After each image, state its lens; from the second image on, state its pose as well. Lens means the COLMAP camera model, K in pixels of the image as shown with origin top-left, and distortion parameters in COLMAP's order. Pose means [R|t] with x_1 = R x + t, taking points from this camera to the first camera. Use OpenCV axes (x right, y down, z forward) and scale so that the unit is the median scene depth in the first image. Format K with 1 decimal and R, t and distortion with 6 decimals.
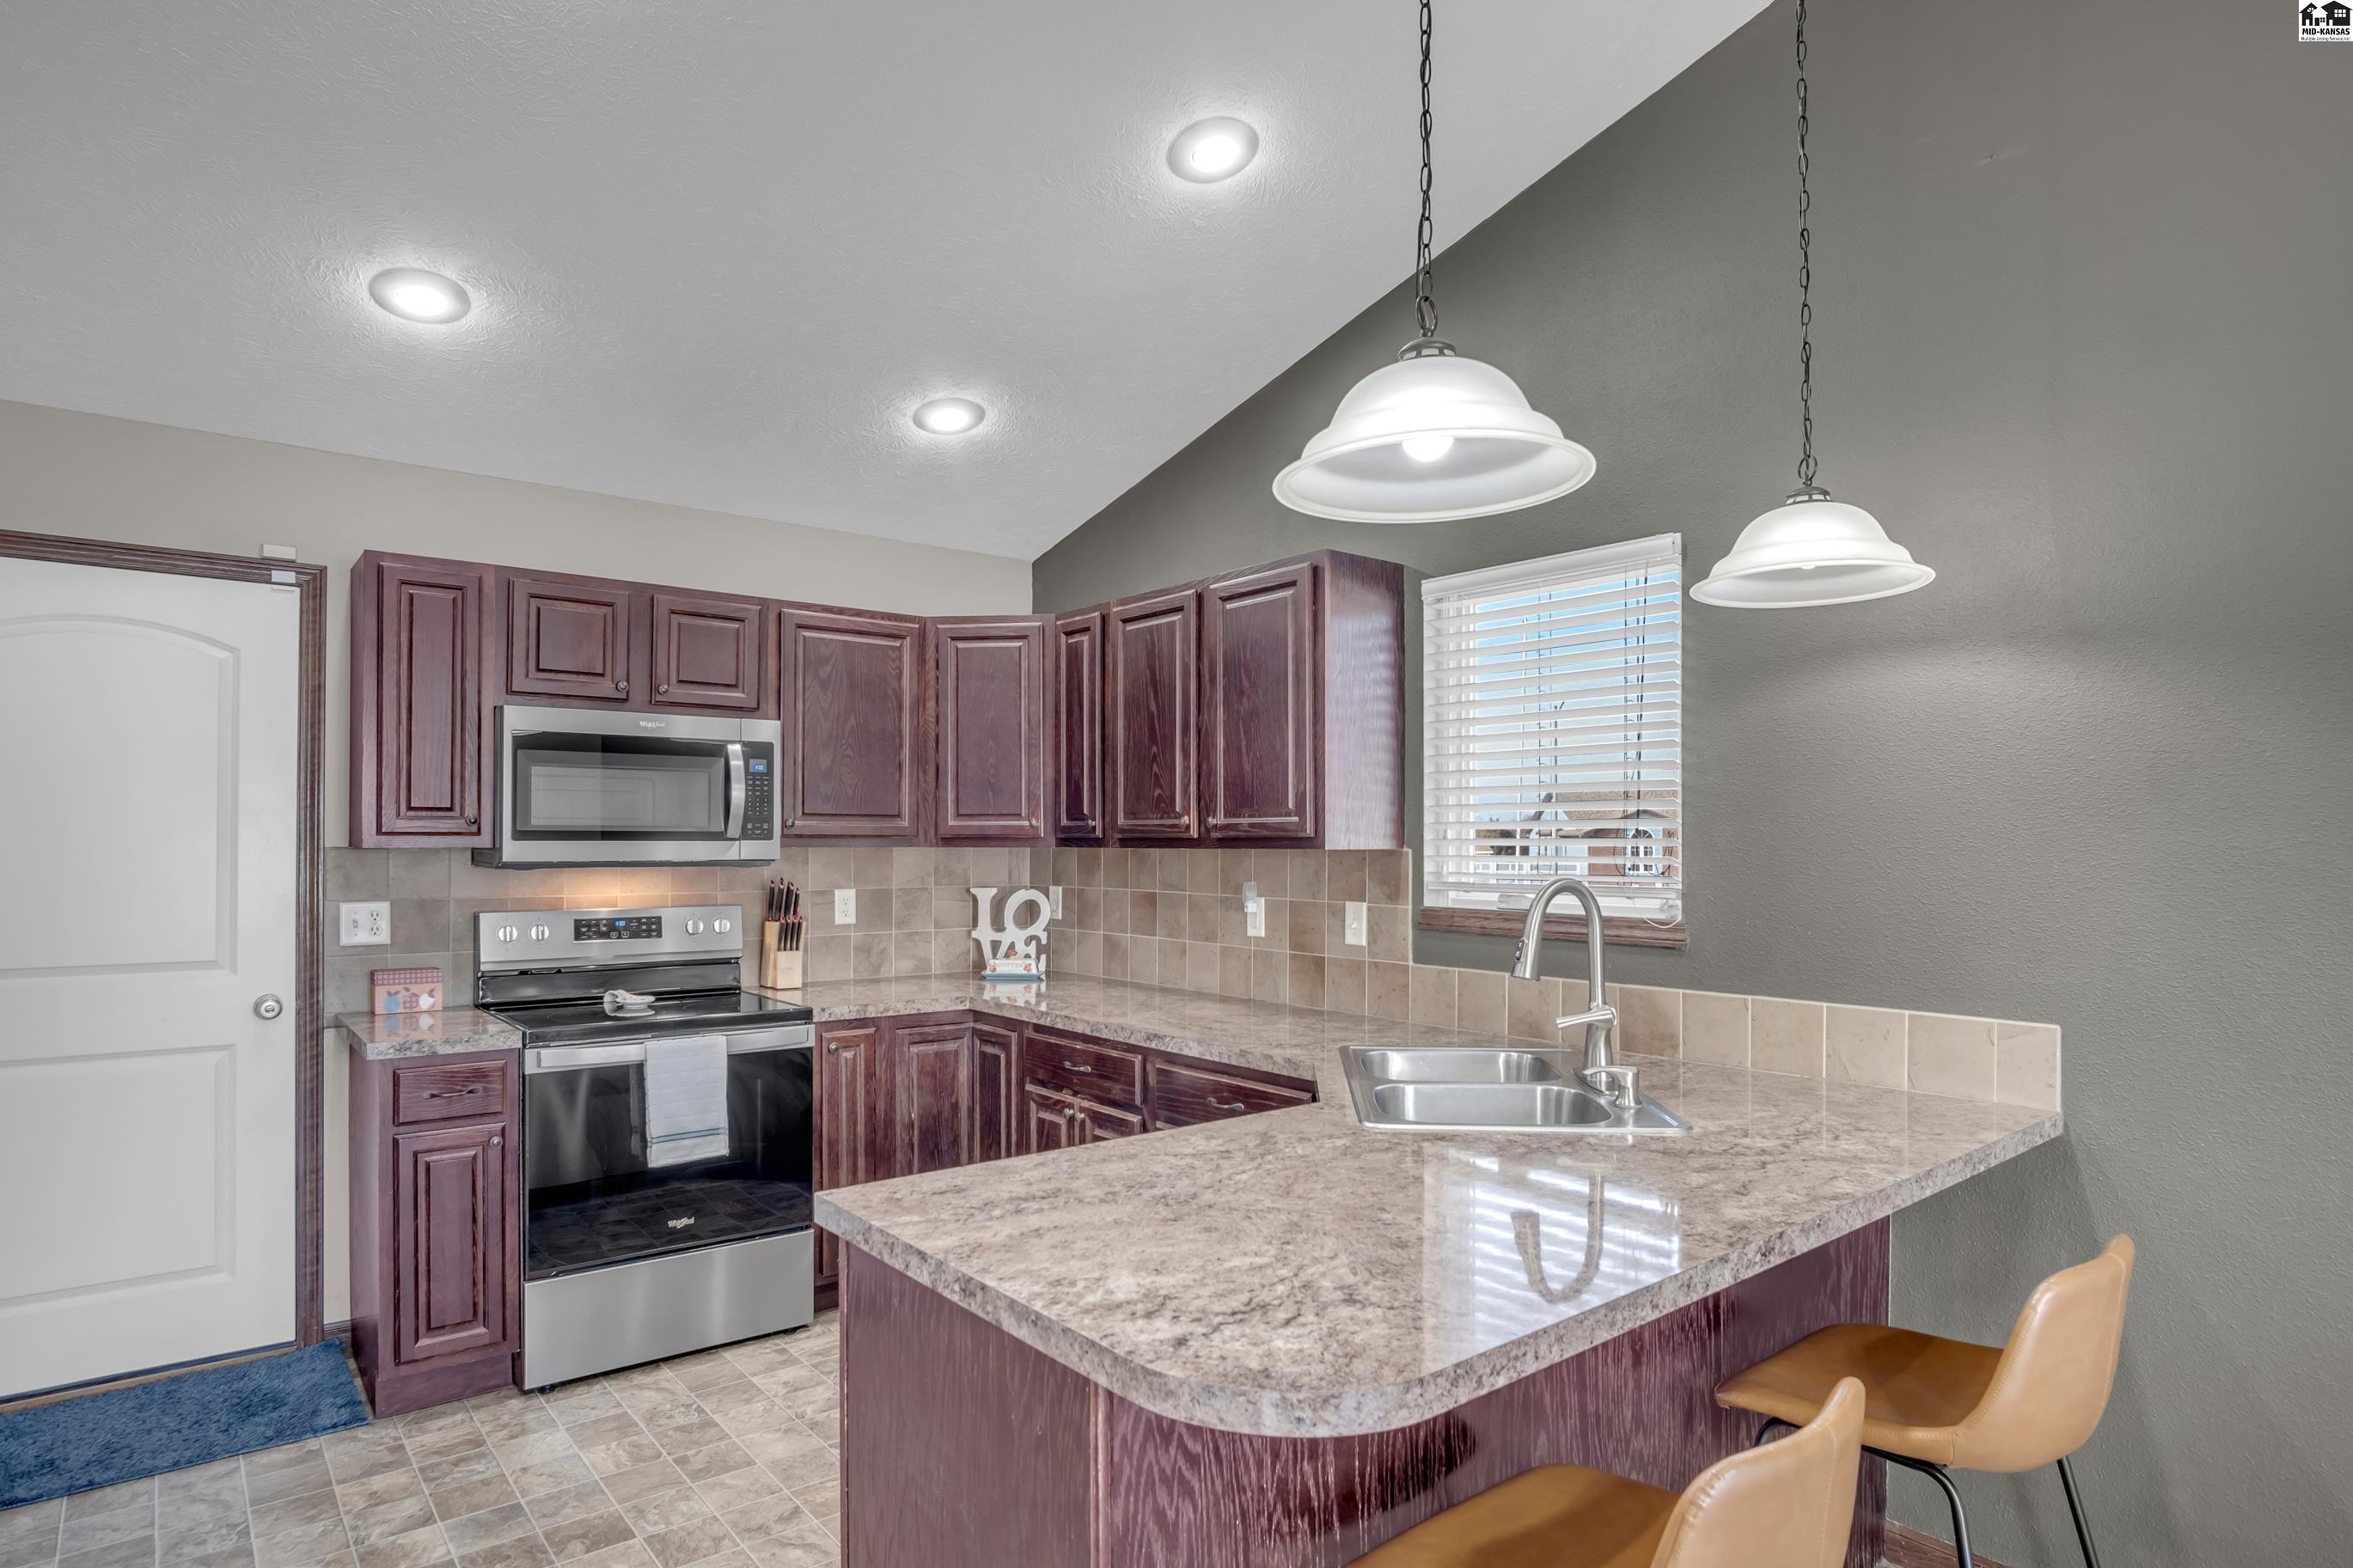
lens RADIAL K [[1271.2, 0, 1167.6], [0, 1271.2, 823.9], [0, 0, 1]] dist [-0.035002, 0.009443]
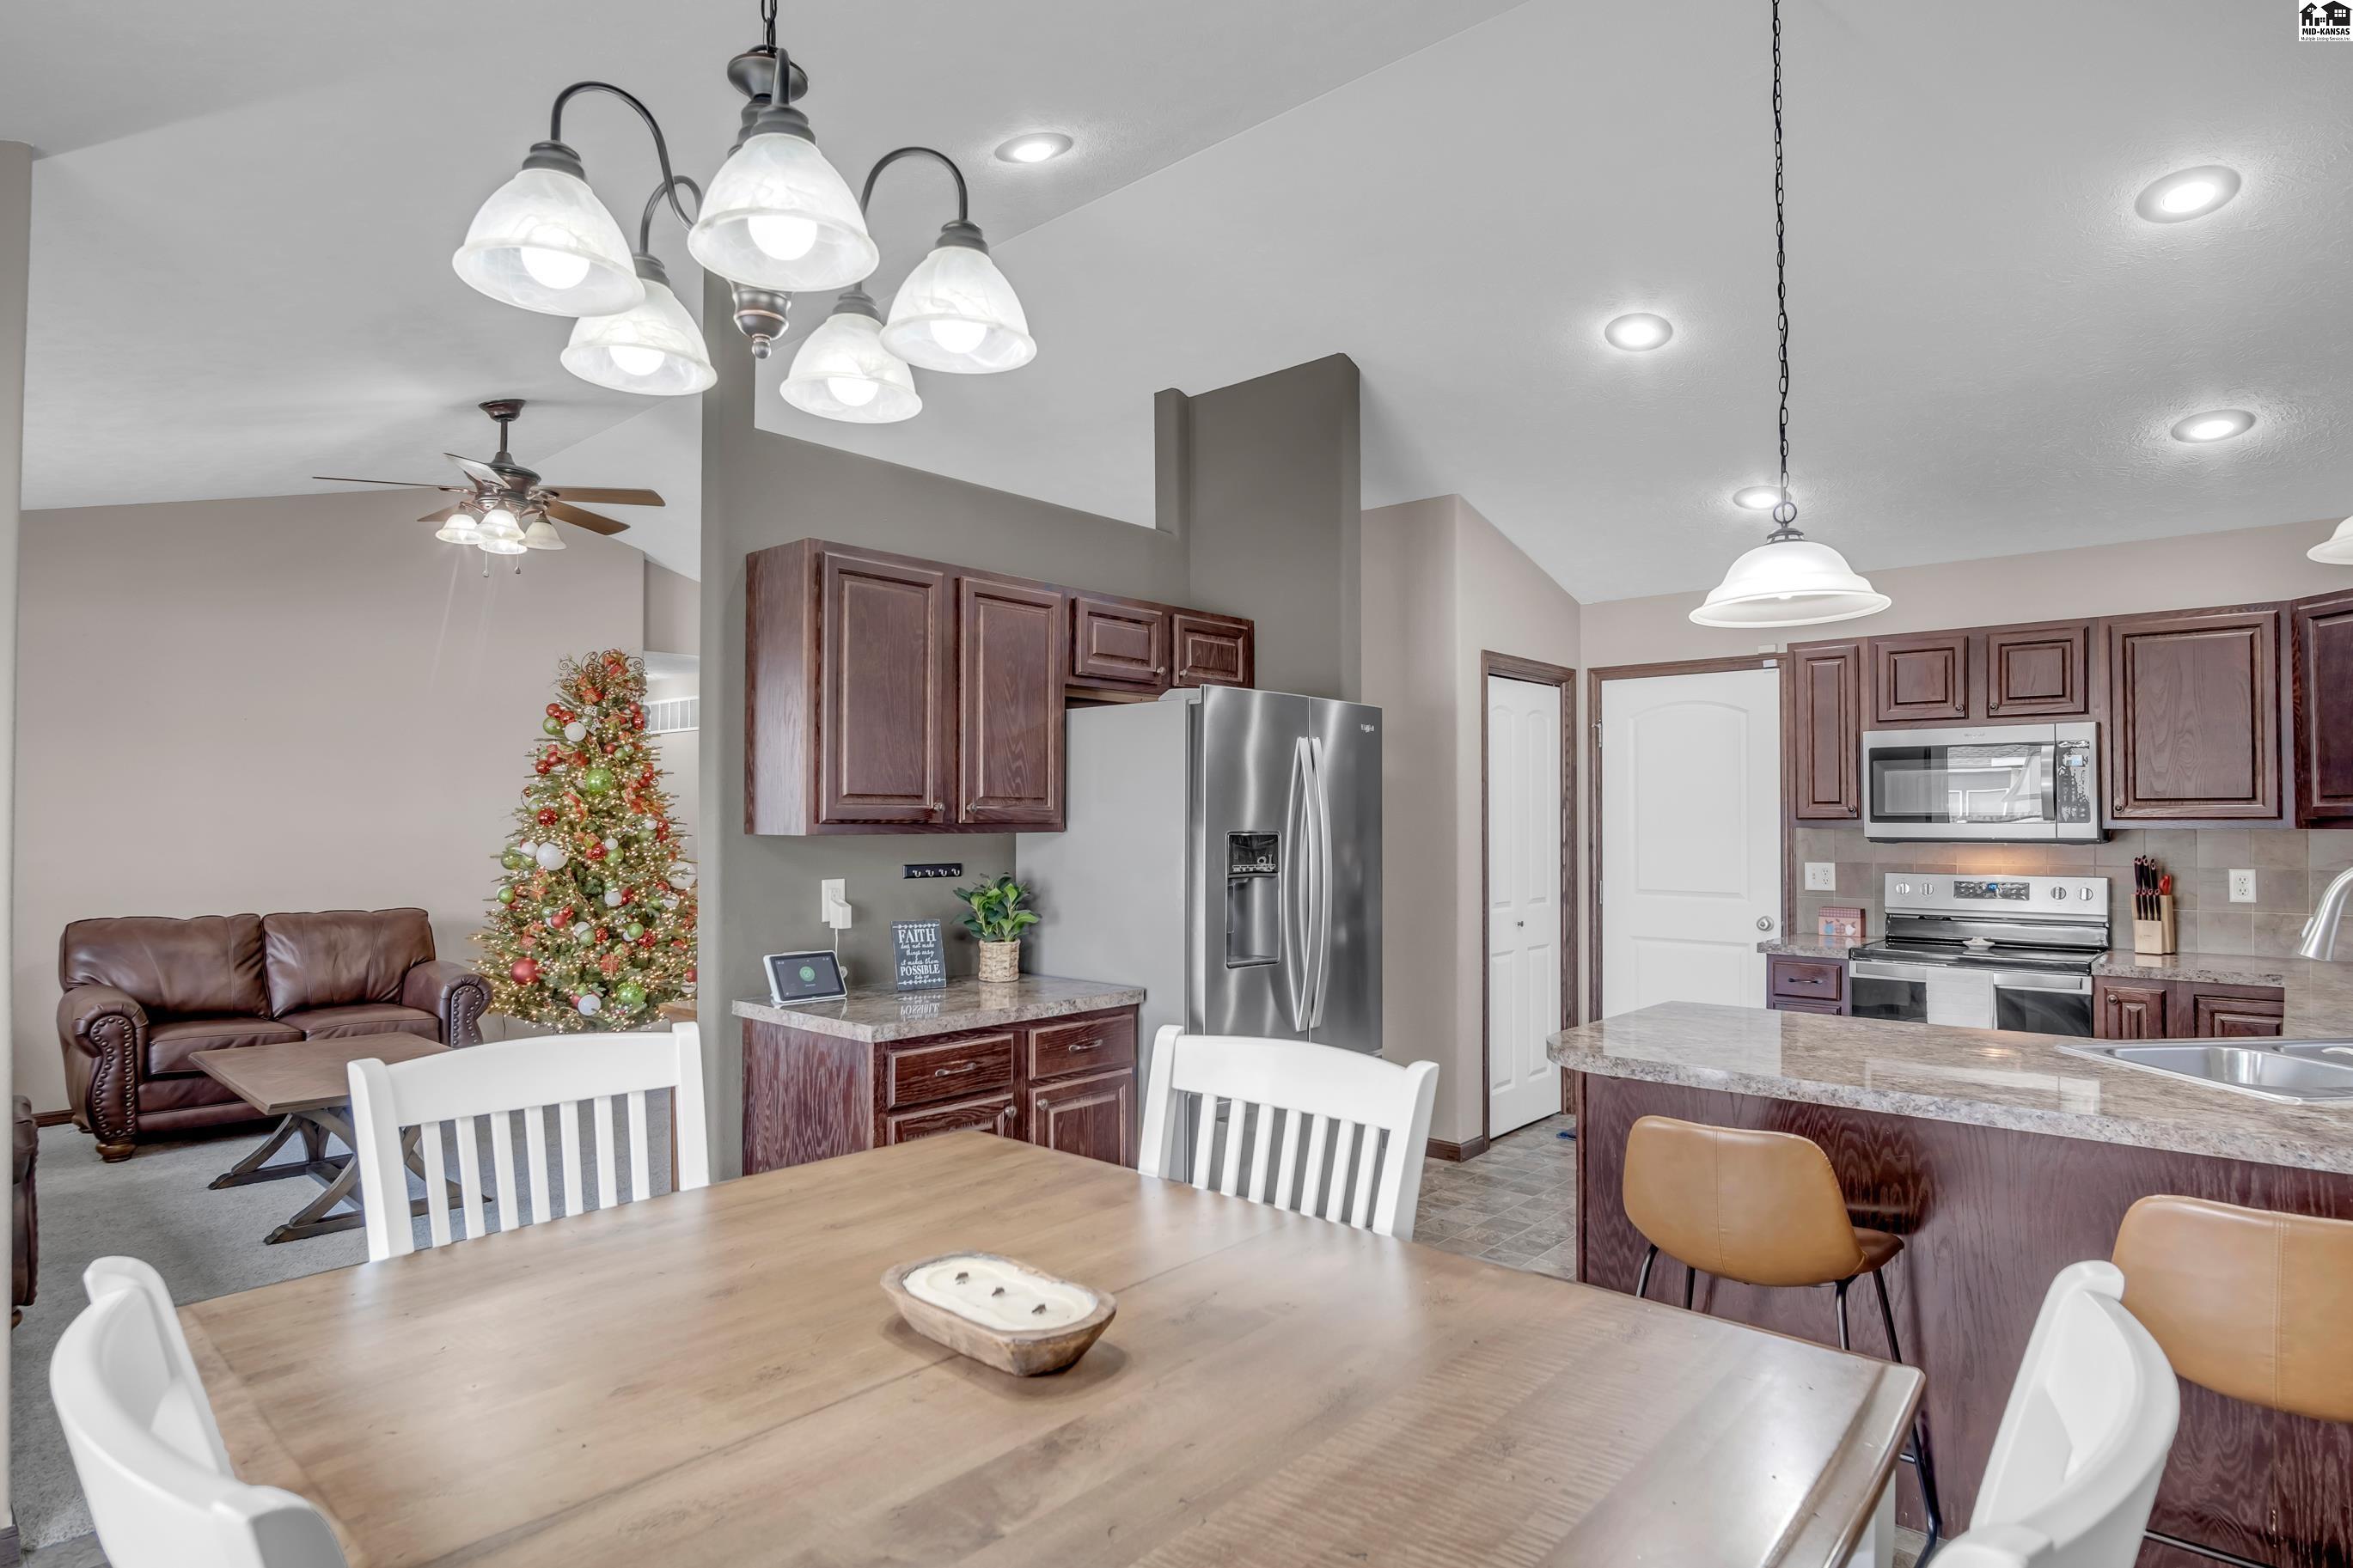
lens RADIAL K [[1271.2, 0, 1182.6], [0, 1271.2, 797.8], [0, 0, 1]] dist [-0.035002, 0.009443]
pose [[0.163811, -0.021018, -0.986268, 0.777756], [0.012325, 0.999739, -0.019258, 0.002202], [0.986415, -0.009001, 0.164027, -0.037362]]
